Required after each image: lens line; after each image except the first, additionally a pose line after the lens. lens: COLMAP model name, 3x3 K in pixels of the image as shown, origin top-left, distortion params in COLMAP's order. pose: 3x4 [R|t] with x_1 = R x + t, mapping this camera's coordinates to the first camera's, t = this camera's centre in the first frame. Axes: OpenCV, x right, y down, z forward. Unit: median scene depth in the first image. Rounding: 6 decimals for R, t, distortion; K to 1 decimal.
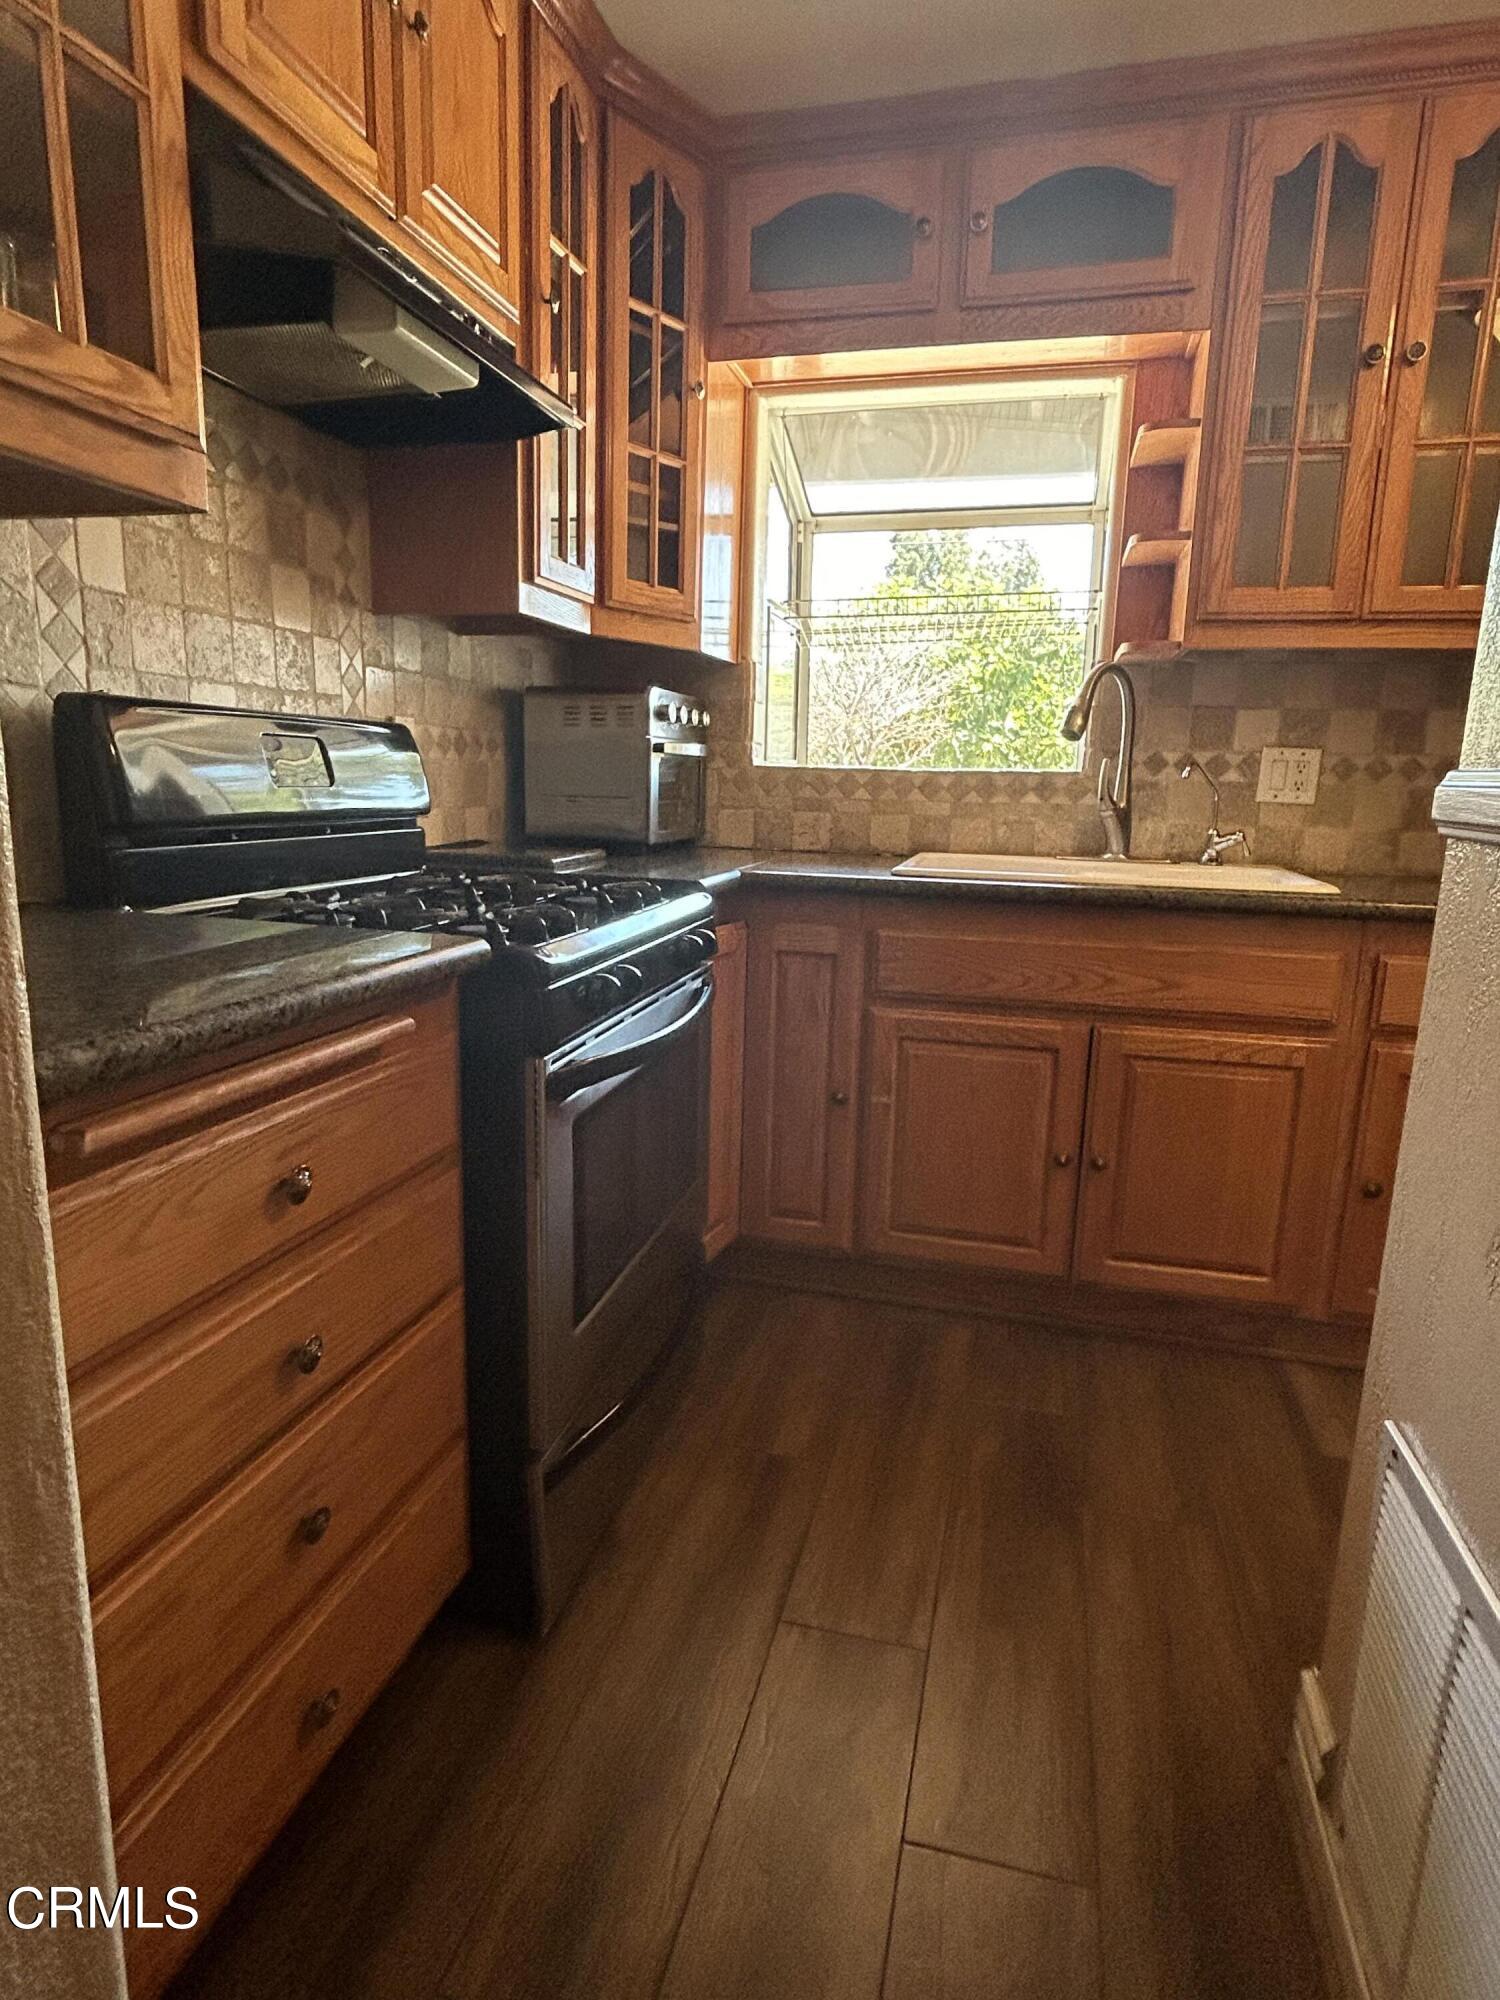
lens RADIAL K [[1107.0, 0, 754.2], [0, 1107.0, 1004.5], [0, 0, 1]] dist [-0.005187, -0.002760]
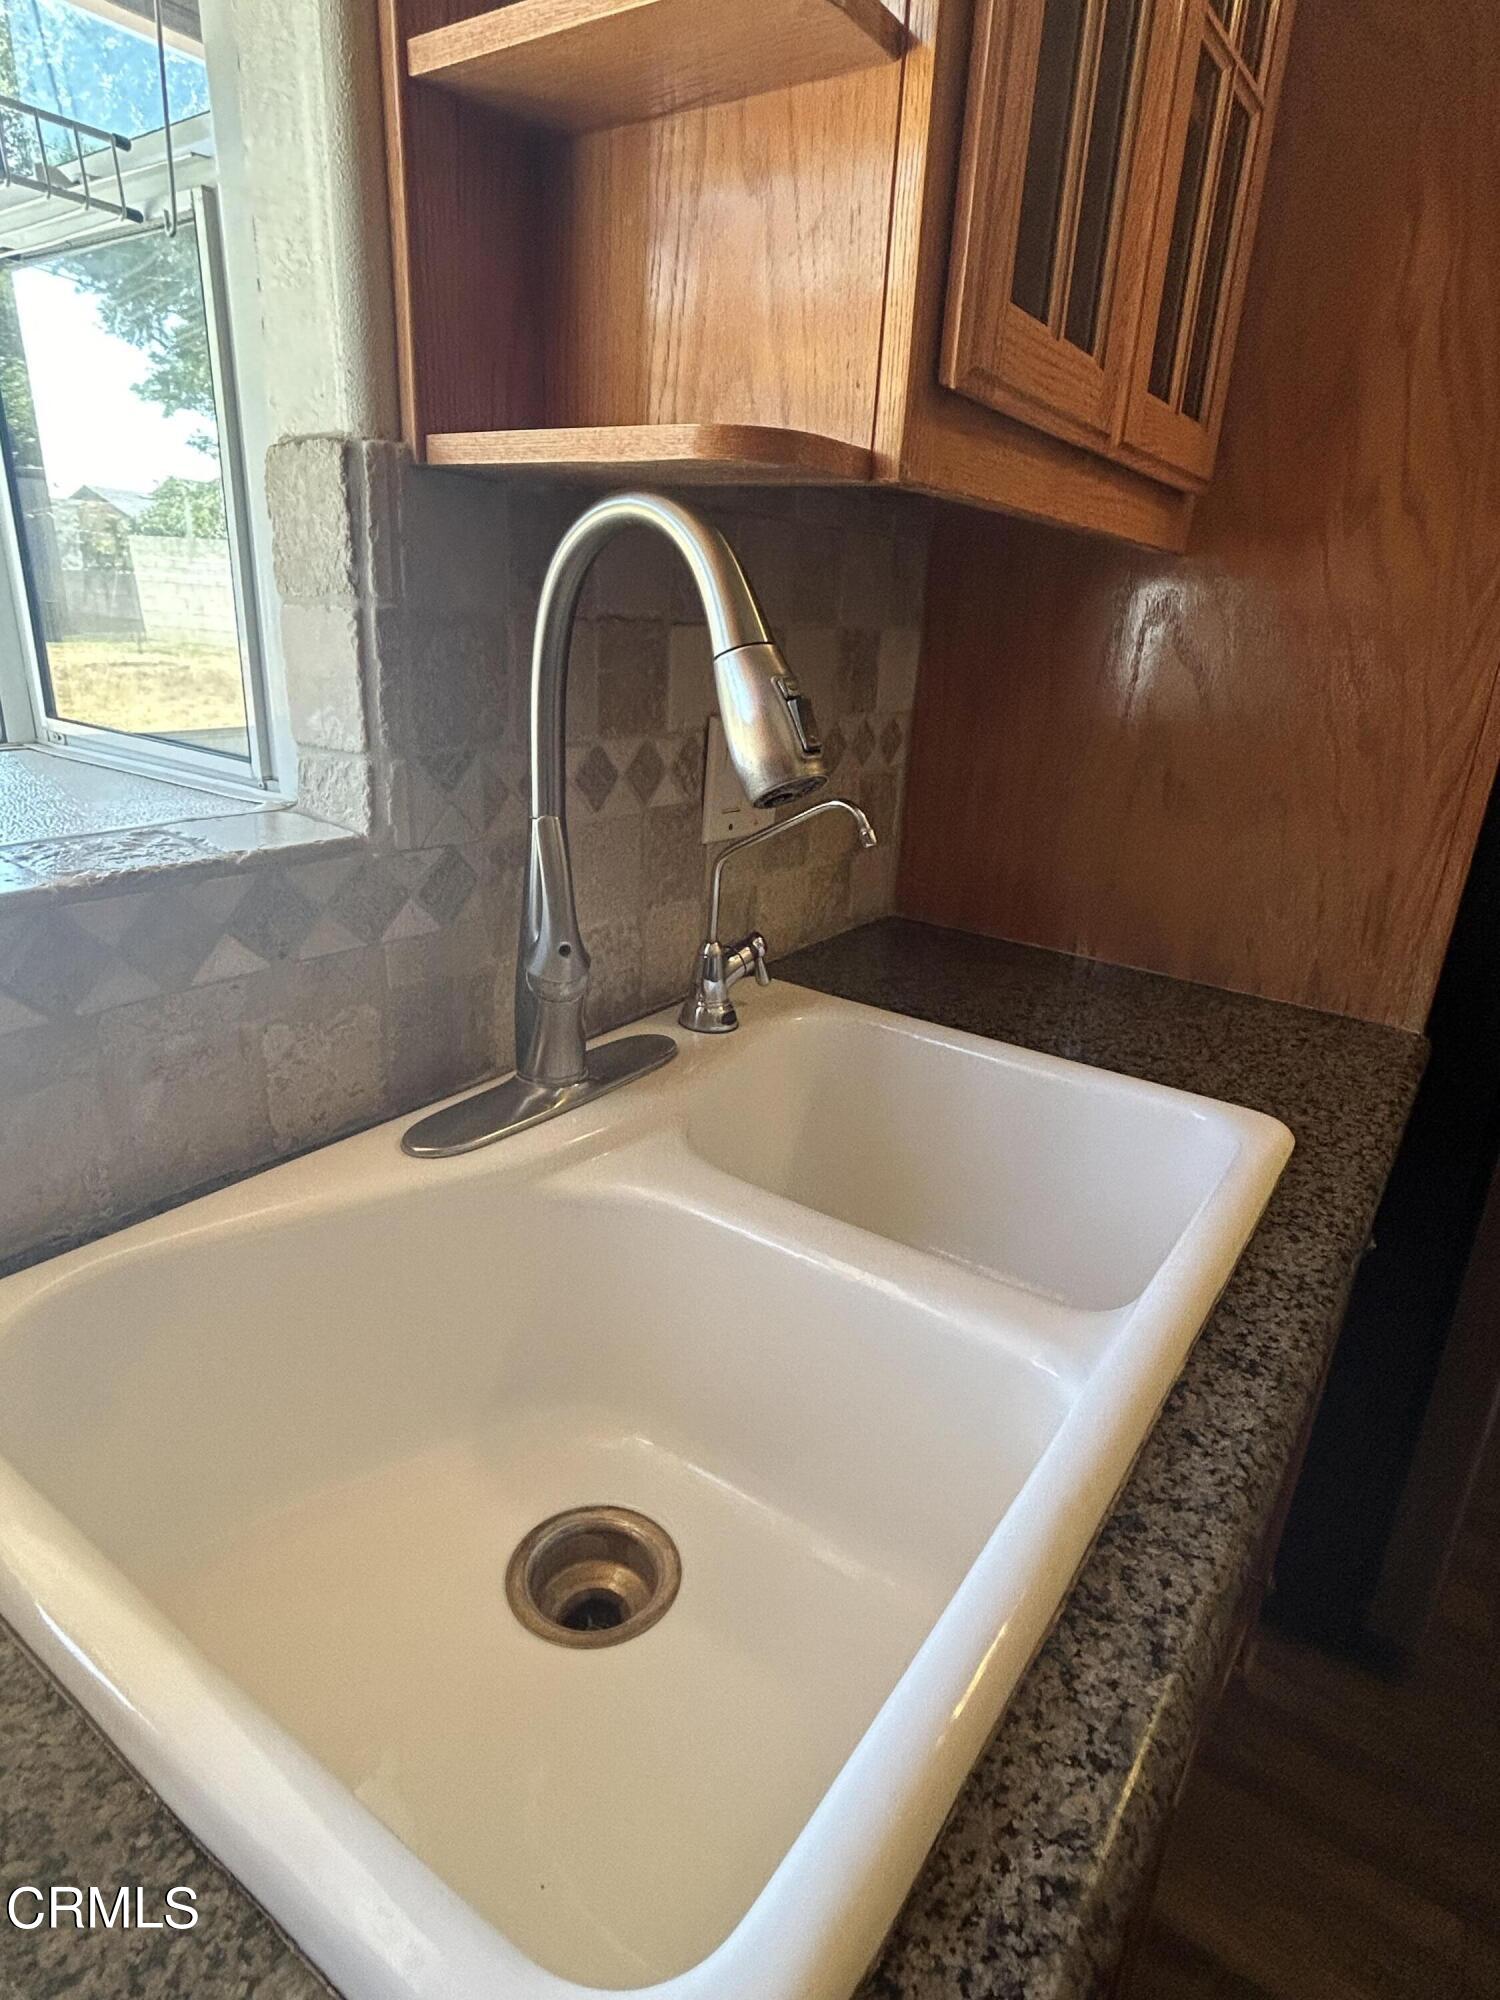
lens RADIAL K [[1107.0, 0, 754.2], [0, 1107.0, 1004.5], [0, 0, 1]] dist [-0.005187, -0.002760]
pose [[0.344736, -0.324310, 0.880897, 0.060218], [0.139990, 0.945691, 0.293379, -0.259082], [-0.928202, 0.022179, 0.371414, 0.857092]]
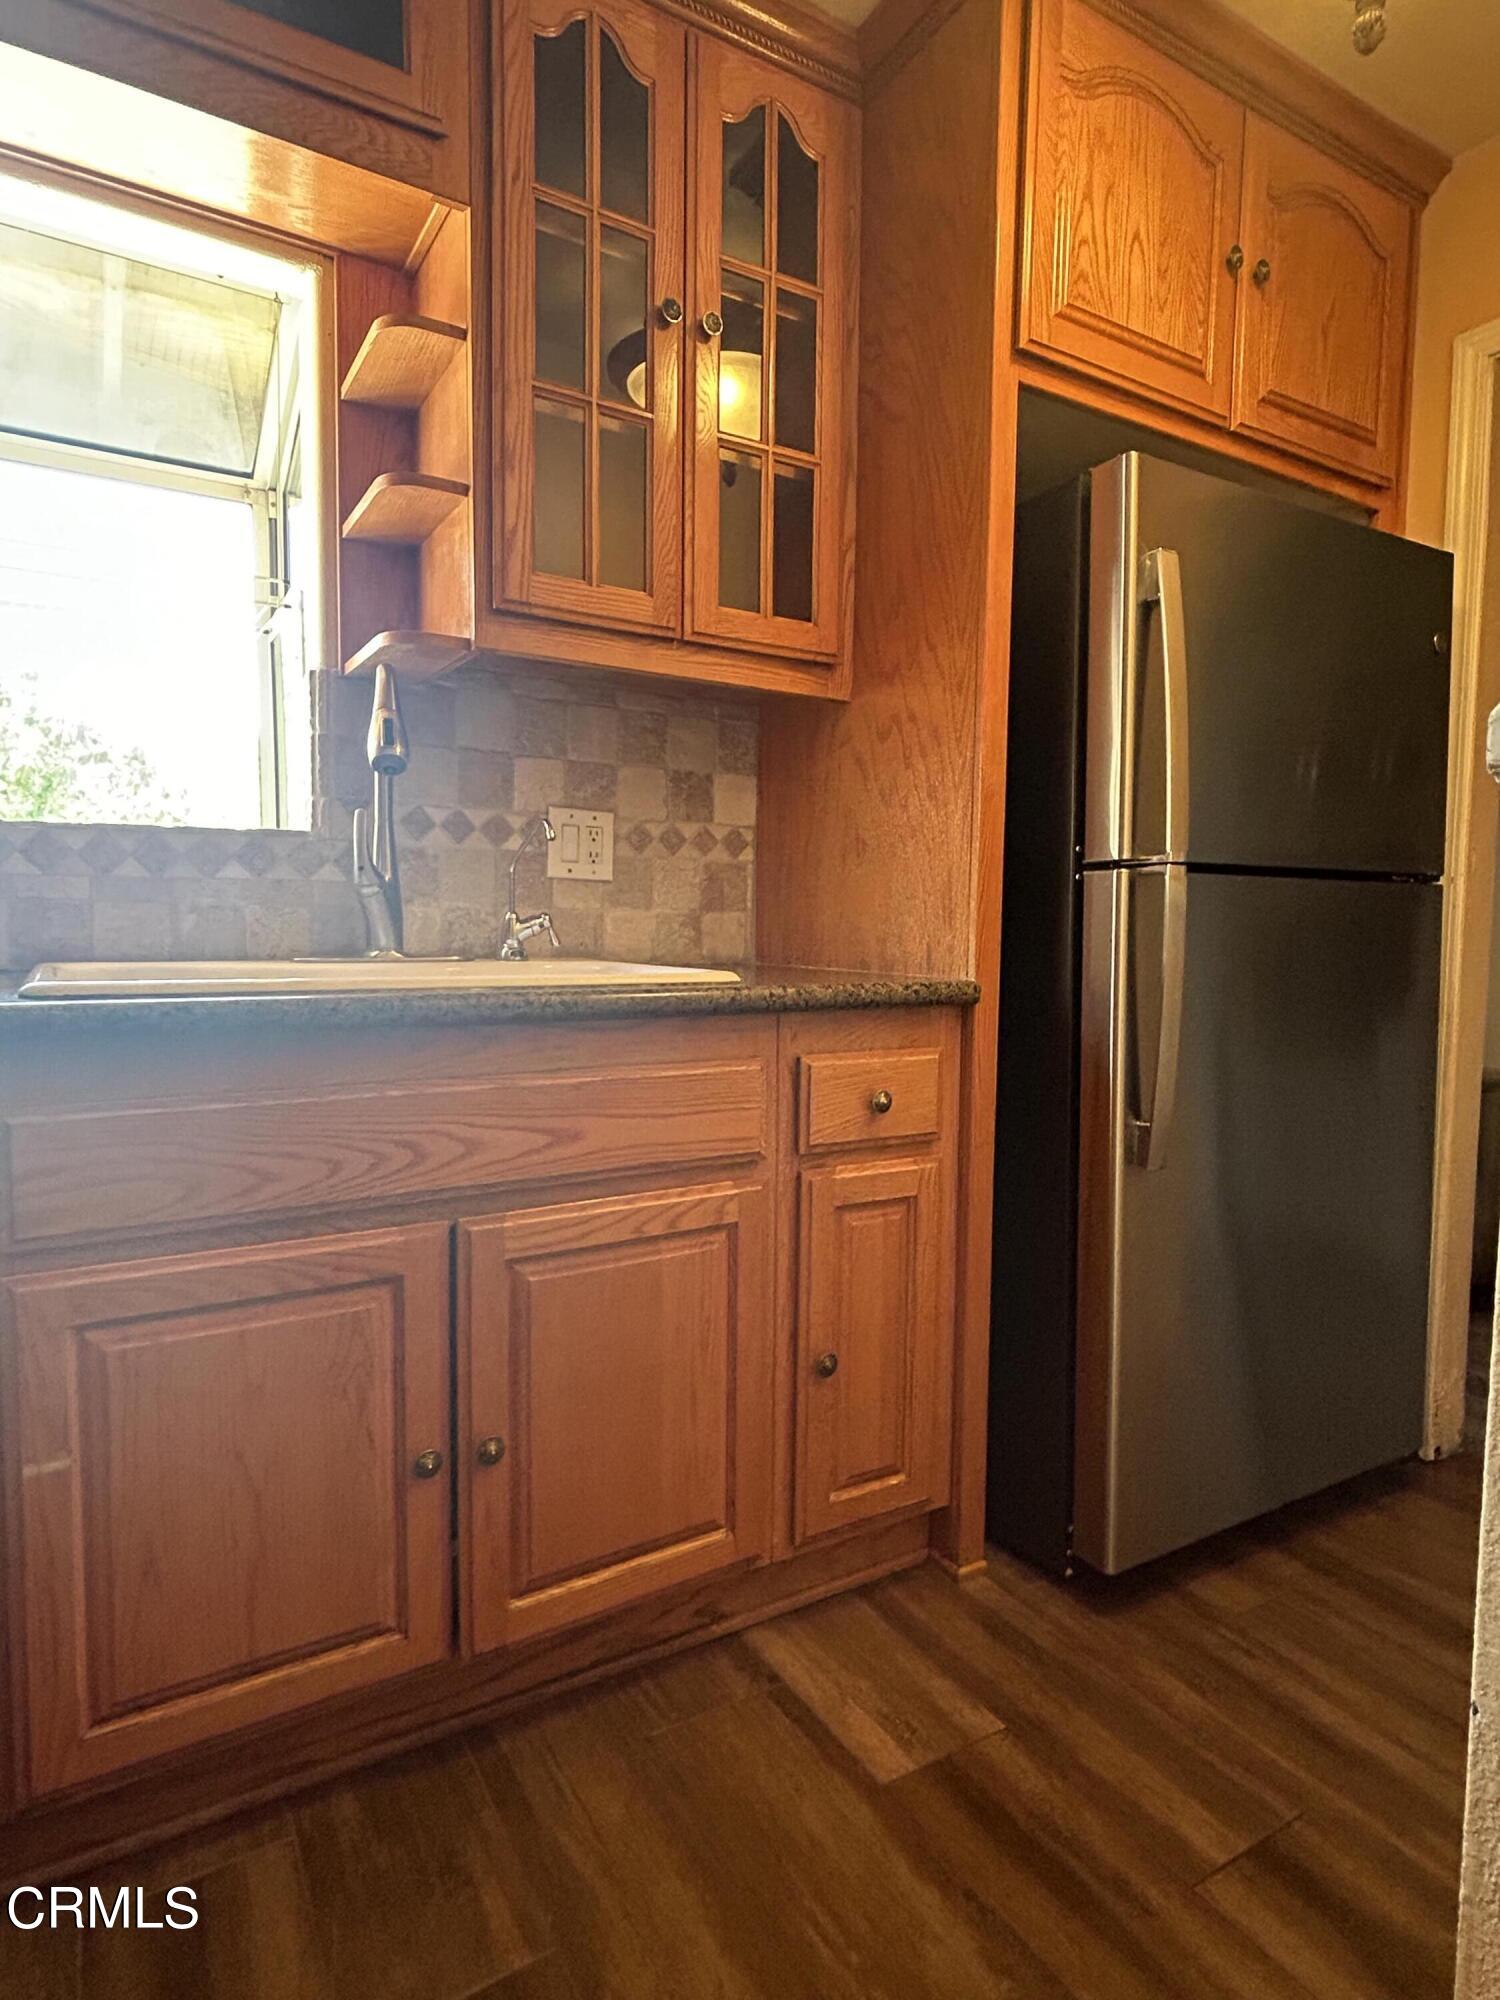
lens RADIAL K [[1107.0, 0, 754.2], [0, 1107.0, 1004.5], [0, 0, 1]] dist [-0.005187, -0.002760]
pose [[0.691554, -0.067397, 0.719174, -0.002988], [0.149848, 0.987364, -0.051563, -0.037638], [-0.706611, 0.143426, 0.692914, 0.399552]]
